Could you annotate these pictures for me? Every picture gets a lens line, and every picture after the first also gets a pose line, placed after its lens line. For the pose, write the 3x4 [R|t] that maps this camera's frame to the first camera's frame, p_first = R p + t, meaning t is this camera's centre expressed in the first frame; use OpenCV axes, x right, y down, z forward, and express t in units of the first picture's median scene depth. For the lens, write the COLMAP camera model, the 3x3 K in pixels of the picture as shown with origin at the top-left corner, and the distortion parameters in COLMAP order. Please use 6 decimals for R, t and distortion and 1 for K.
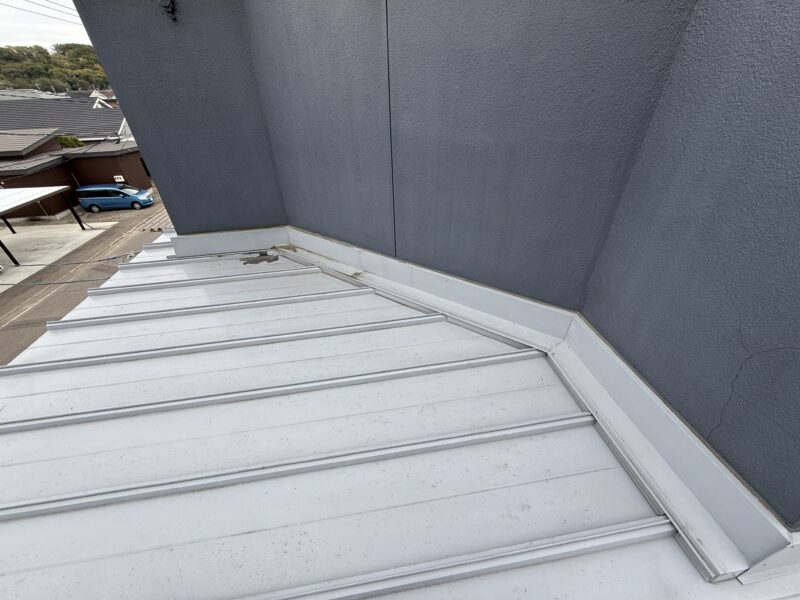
lens RADIAL K [[321.6, 0, 400.0], [0, 321.6, 300.0], [0, 0, 1]] dist [-0.000369, 0.000005]
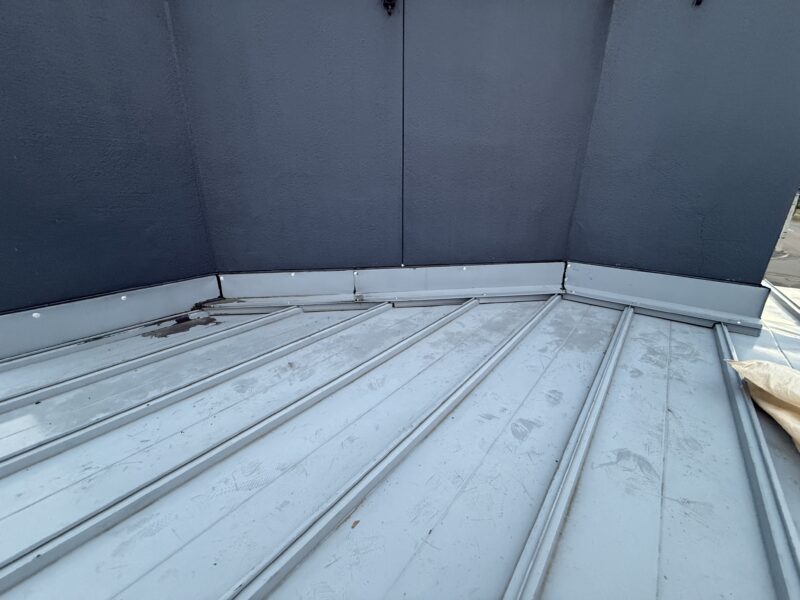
lens RADIAL K [[321.6, 0, 400.0], [0, 321.6, 300.0], [0, 0, 1]] dist [-0.000369, 0.000005]
pose [[0.726514, -0.187614, 0.661044, -0.544191], [0.358213, 0.924355, -0.131345, 0.070623], [-0.586397, 0.332219, 0.738762, 0.238077]]
